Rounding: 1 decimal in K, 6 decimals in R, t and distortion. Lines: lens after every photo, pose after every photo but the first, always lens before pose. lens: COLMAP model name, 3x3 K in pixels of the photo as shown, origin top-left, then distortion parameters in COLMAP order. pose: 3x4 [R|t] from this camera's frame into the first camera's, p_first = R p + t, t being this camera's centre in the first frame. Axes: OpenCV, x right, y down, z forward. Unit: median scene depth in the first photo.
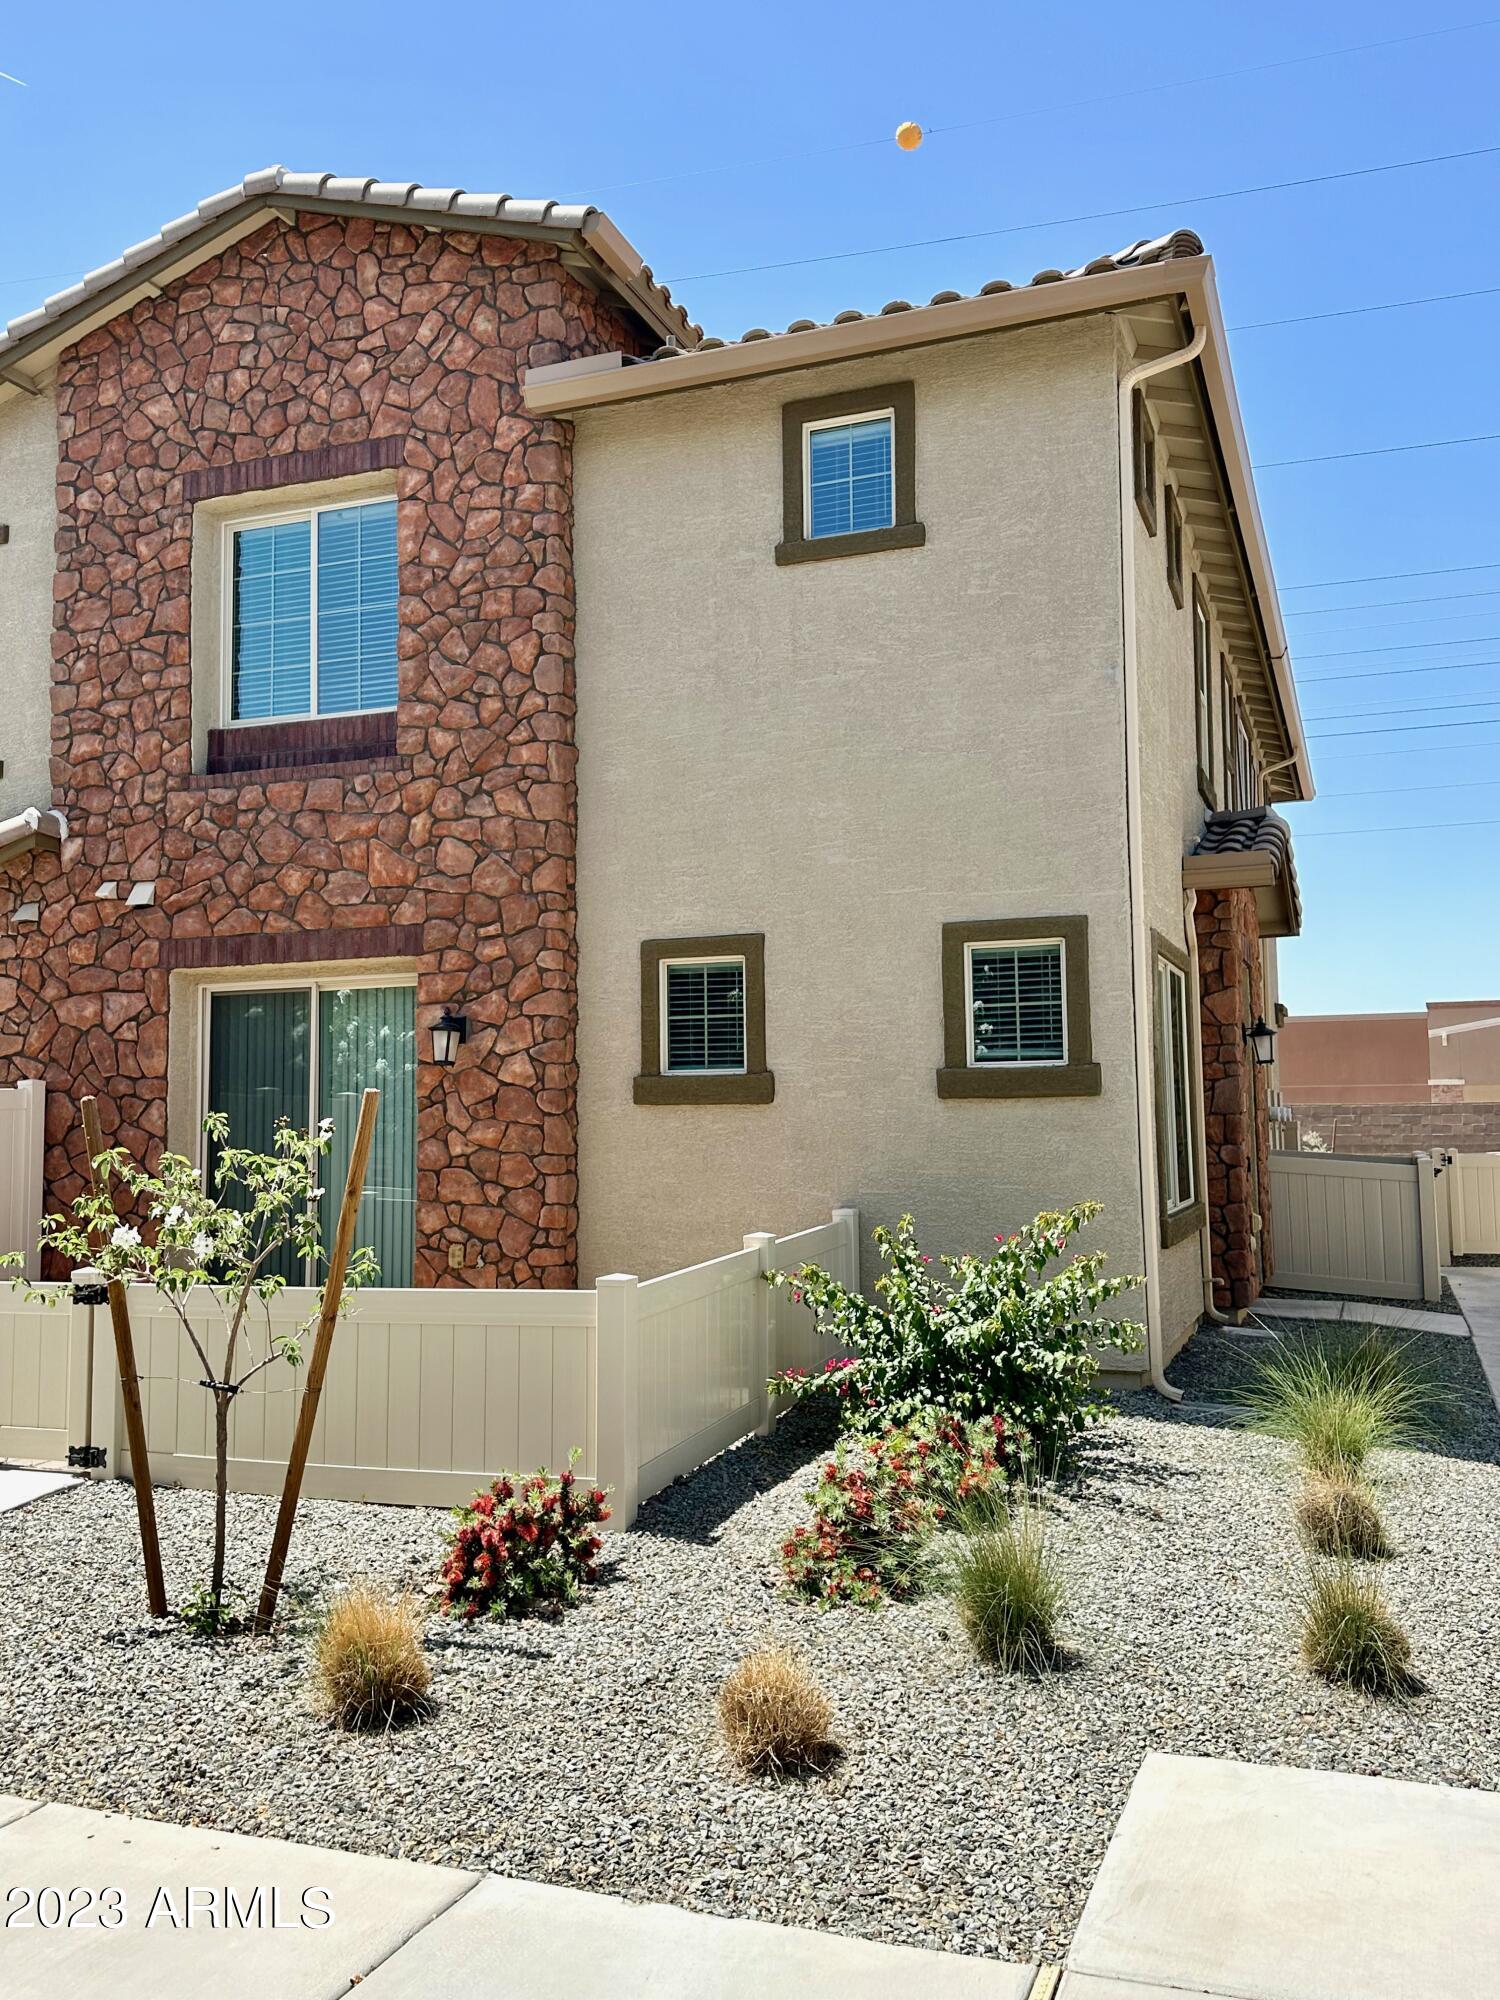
lens RADIAL K [[1642.6, 0, 753.1], [0, 1642.6, 996.1], [0, 0, 1]] dist [0.010533, -0.003908]
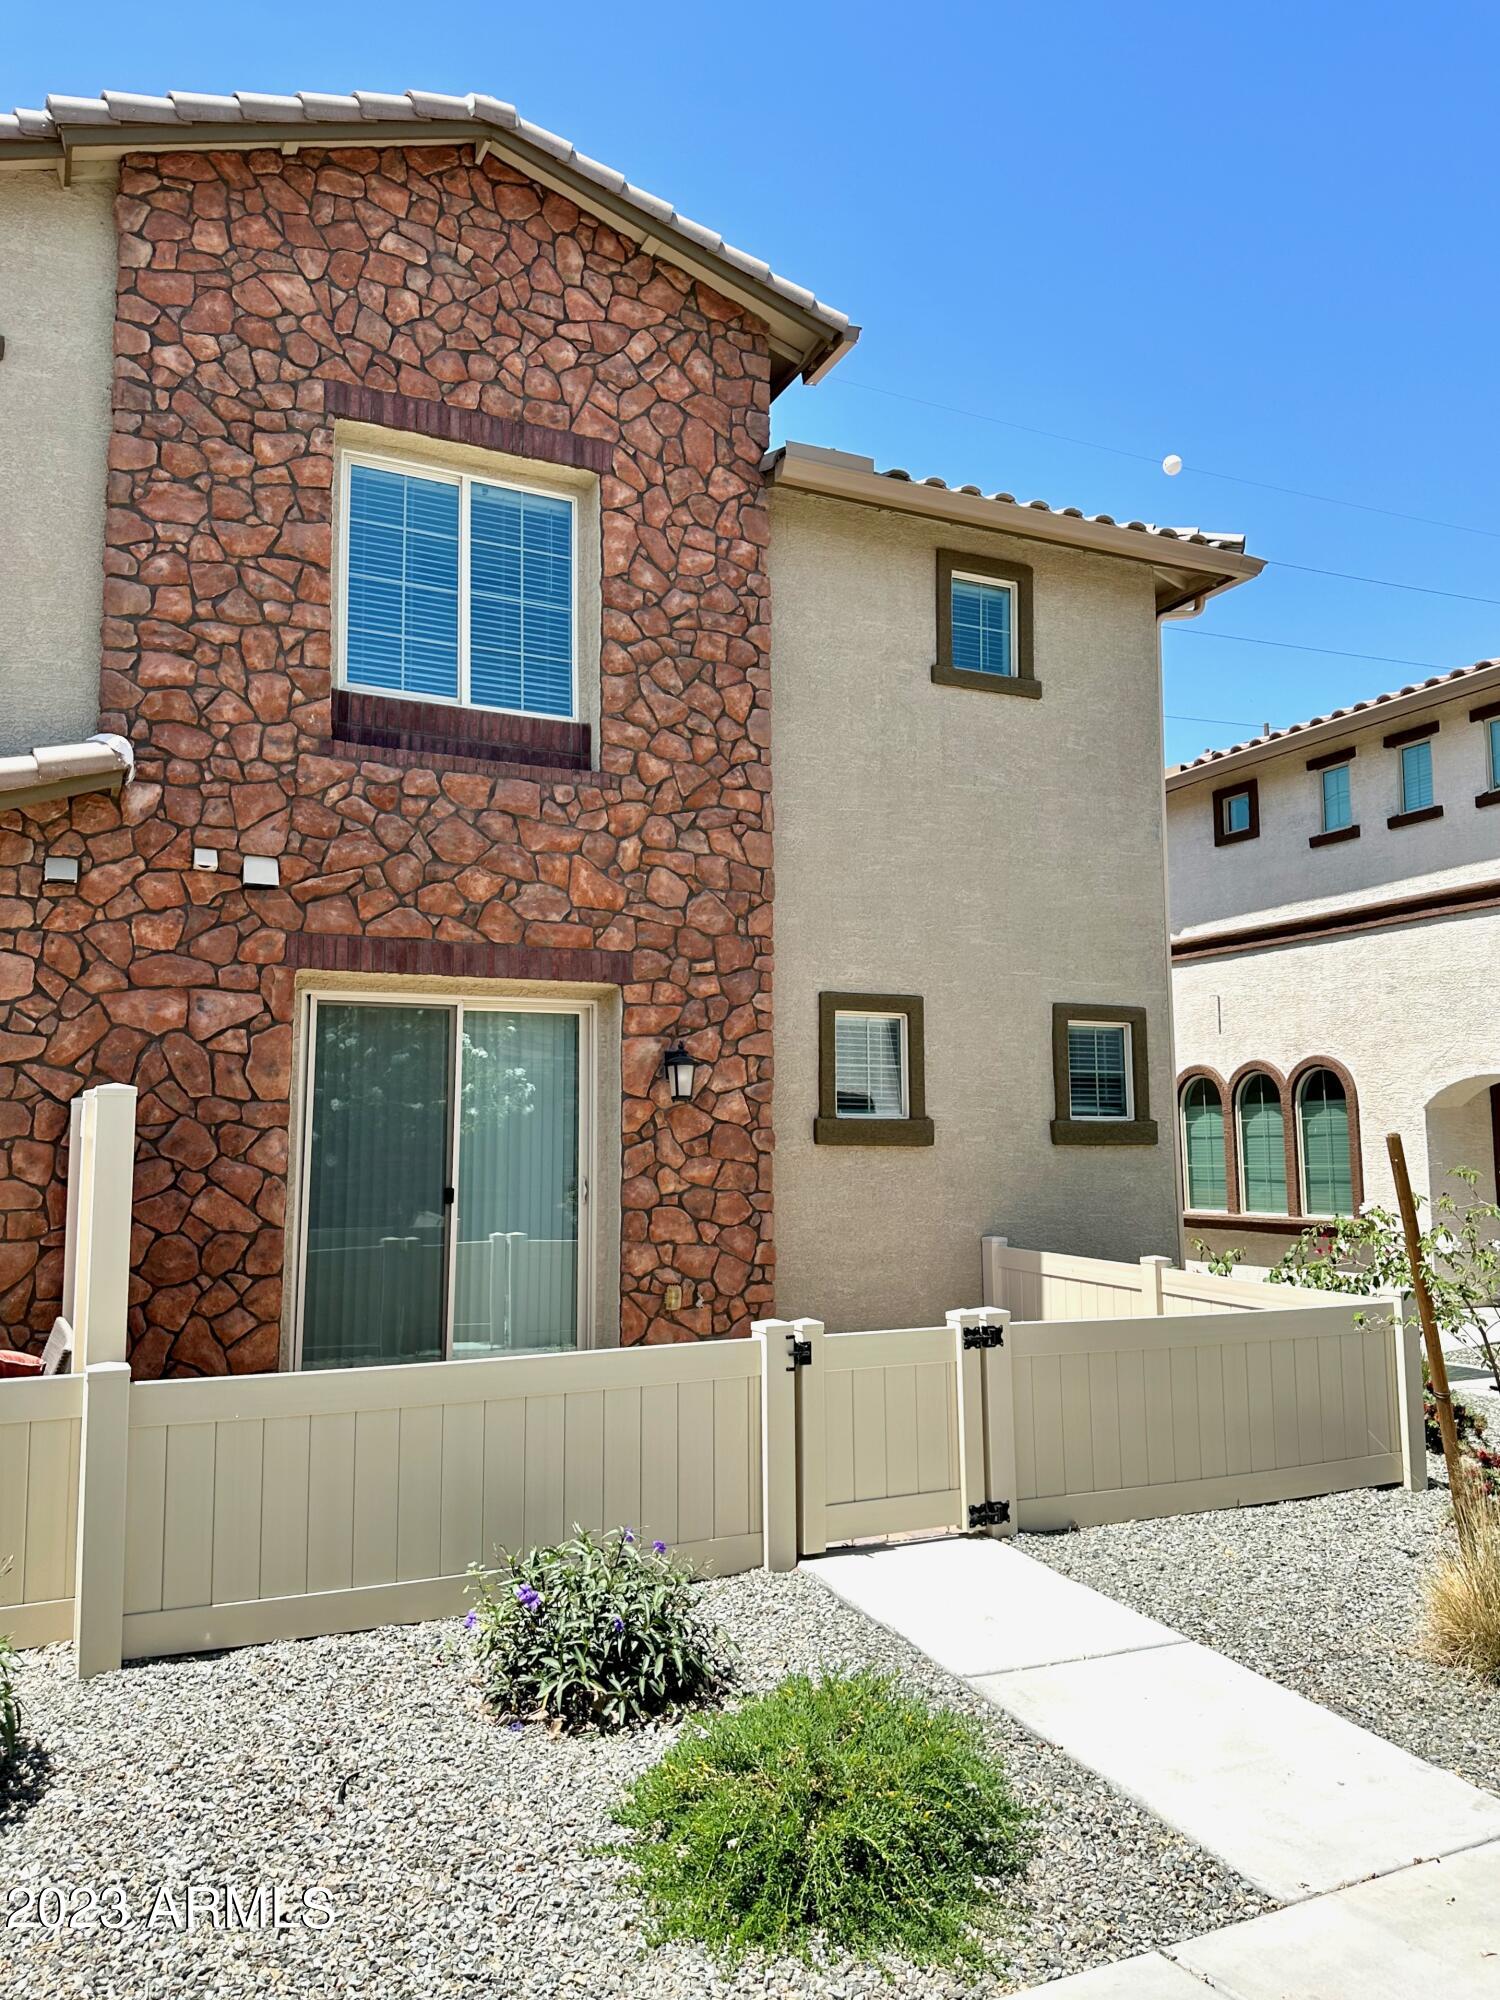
lens RADIAL K [[1465.4, 0, 752.2], [0, 1465.4, 1000.7], [0, 0, 1]] dist [0.023156, -0.017911]
pose [[0.696460, 0.086680, 0.712341, -0.738894], [-0.058612, 0.996232, -0.063919, 0.034023], [-0.715197, 0.002765, 0.698917, 0.340231]]
